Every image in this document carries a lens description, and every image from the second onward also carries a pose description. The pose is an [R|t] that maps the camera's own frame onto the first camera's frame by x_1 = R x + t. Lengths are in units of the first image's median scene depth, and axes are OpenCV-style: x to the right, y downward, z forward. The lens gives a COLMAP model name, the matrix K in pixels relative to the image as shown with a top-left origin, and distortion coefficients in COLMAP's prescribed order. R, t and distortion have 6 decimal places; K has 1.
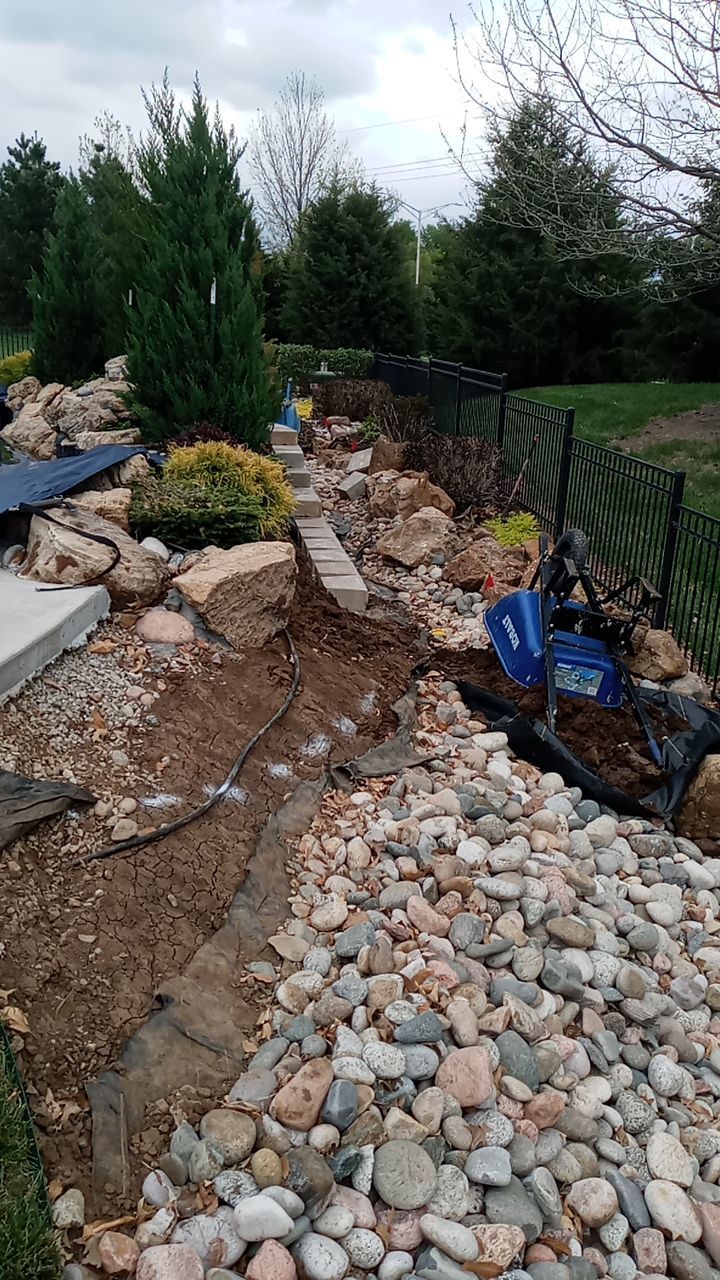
lens RADIAL K [[1035.0, 0, 360.0], [0, 1035.0, 640.0], [0, 0, 1]] dist [0.111702, -0.178484]
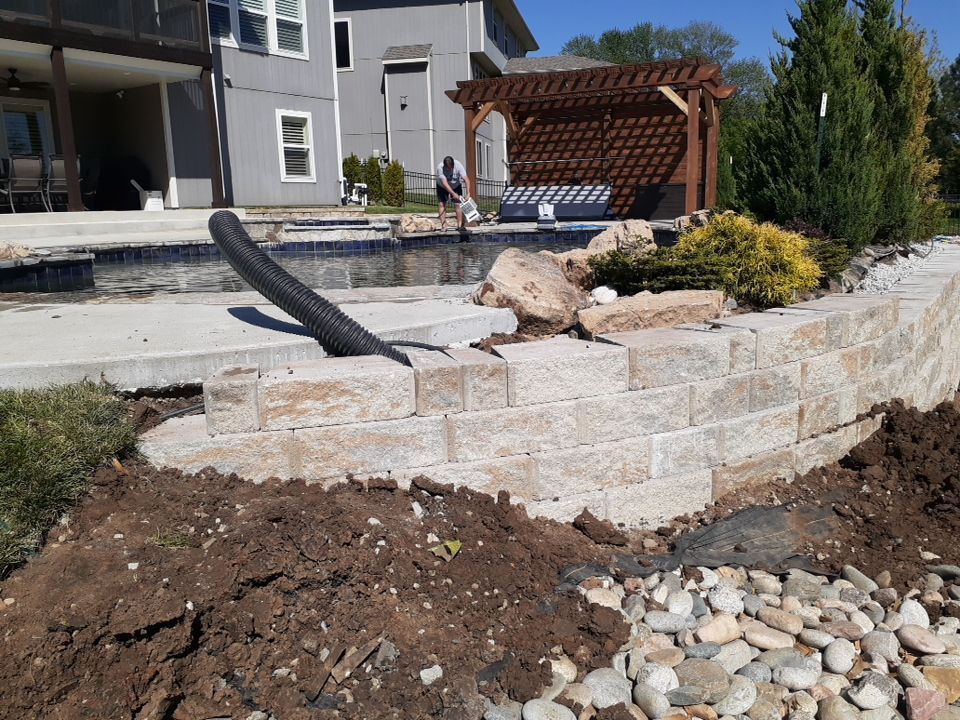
lens RADIAL K [[798.0, 0, 481.5], [0, 798.0, 348.7], [0, 0, 1]] dist [0.034076, -0.011409]
pose [[0.745727, 0.070504, -0.662510, 0.047896], [-0.150179, 0.986582, -0.064051, 0.007890], [0.649105, 0.147260, 0.746309, 0.049794]]
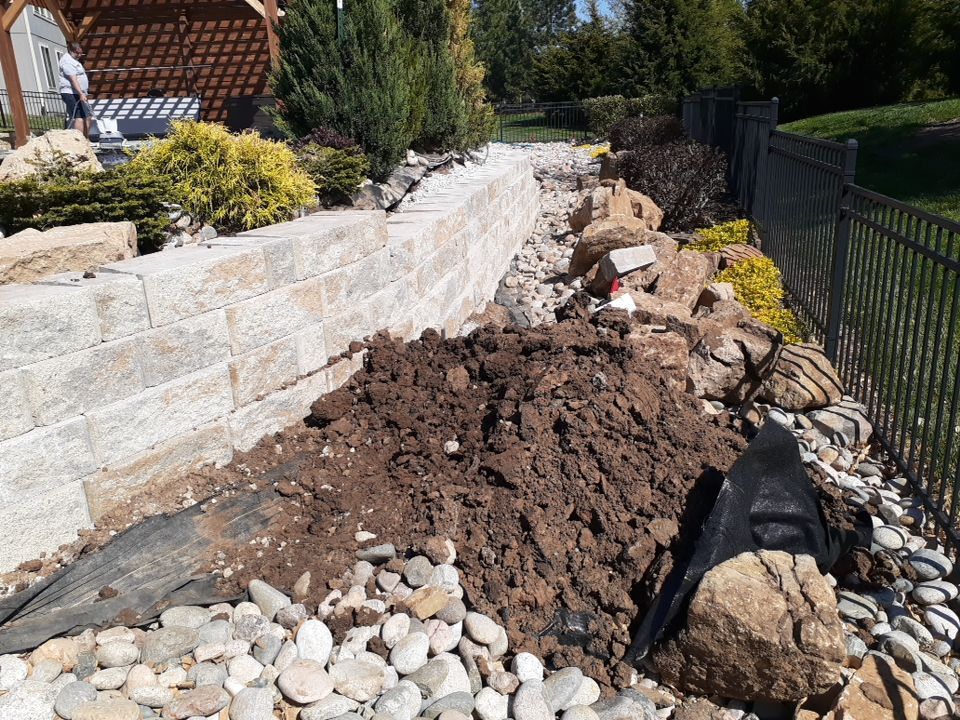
lens RADIAL K [[784.6, 0, 475.6], [0, 784.6, 339.6], [0, 0, 1]] dist [0.110483, -0.135320]
pose [[0.952104, 0.007149, -0.305691, 0.060671], [-0.009880, 0.999924, -0.007390, -0.001504], [0.305615, 0.010056, 0.952102, 0.093975]]
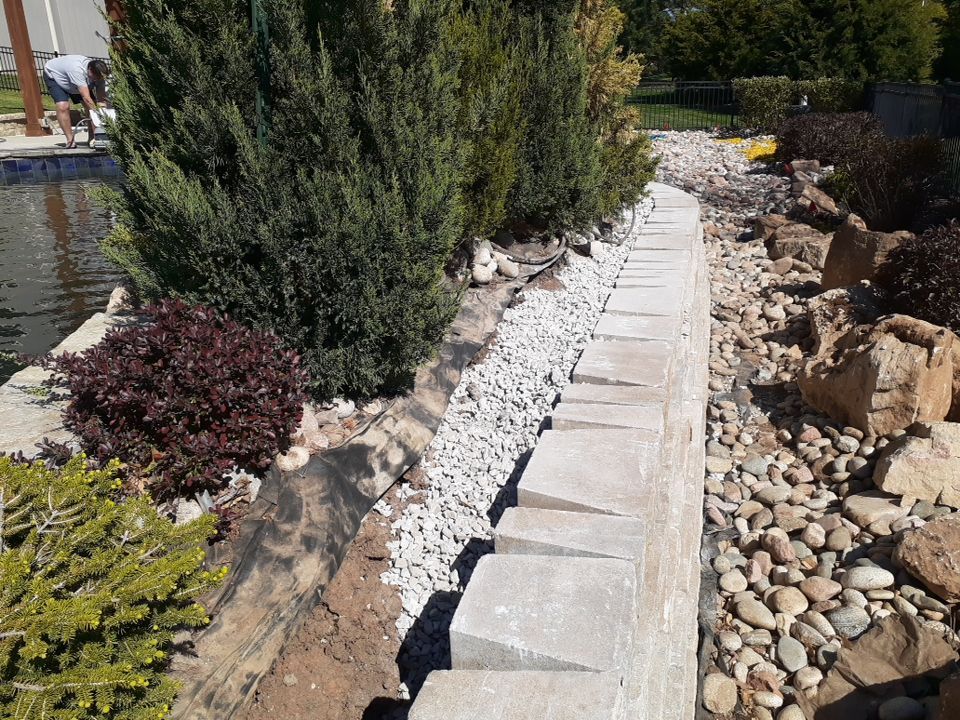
lens RADIAL K [[798.0, 0, 481.5], [0, 798.0, 348.7], [0, 0, 1]] dist [0.034076, -0.011409]
pose [[0.908868, 0.078416, -0.409647, 0.009289], [-0.064713, 0.996786, 0.047232, -0.059180], [0.412034, -0.016418, 0.911021, 0.229009]]
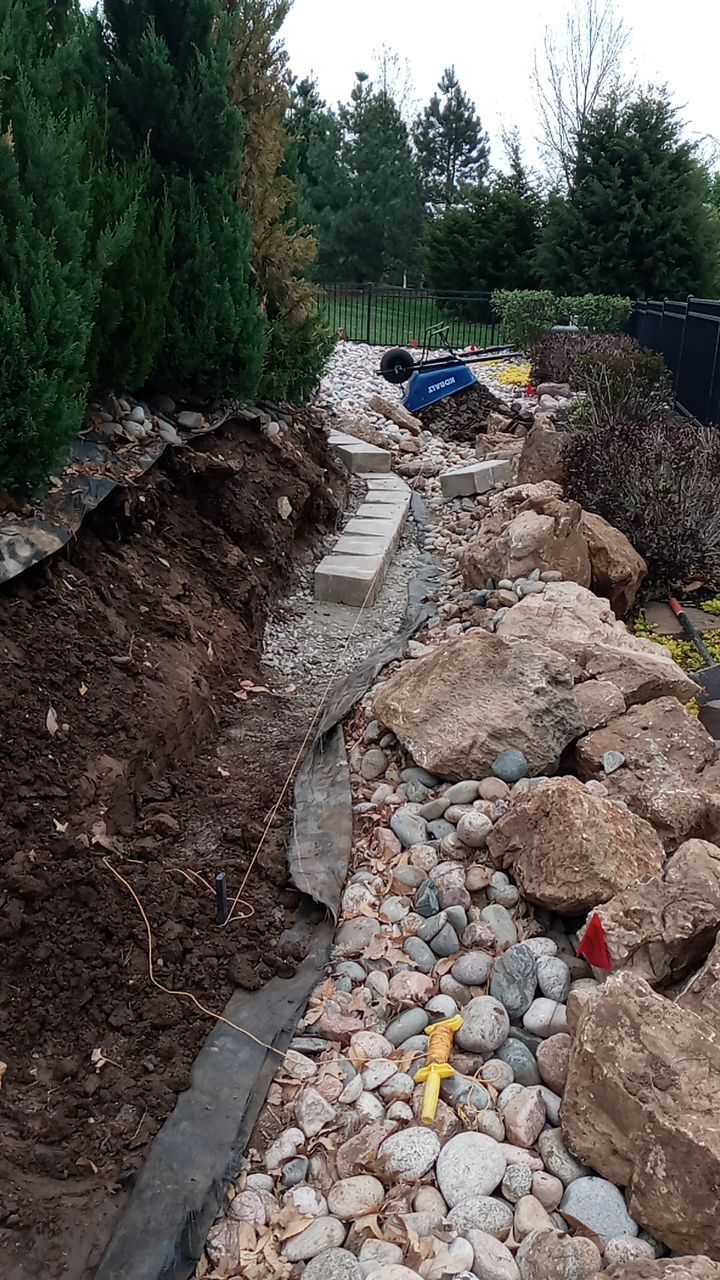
lens RADIAL K [[988.8, 0, 363.9], [0, 988.8, 657.4], [0, 0, 1]] dist [0.096166, -0.158930]
pose [[0.959773, 0.099599, -0.262517, 0.036962], [-0.084398, 0.994069, 0.068586, -0.043027], [0.267791, -0.043671, 0.962487, 0.199991]]
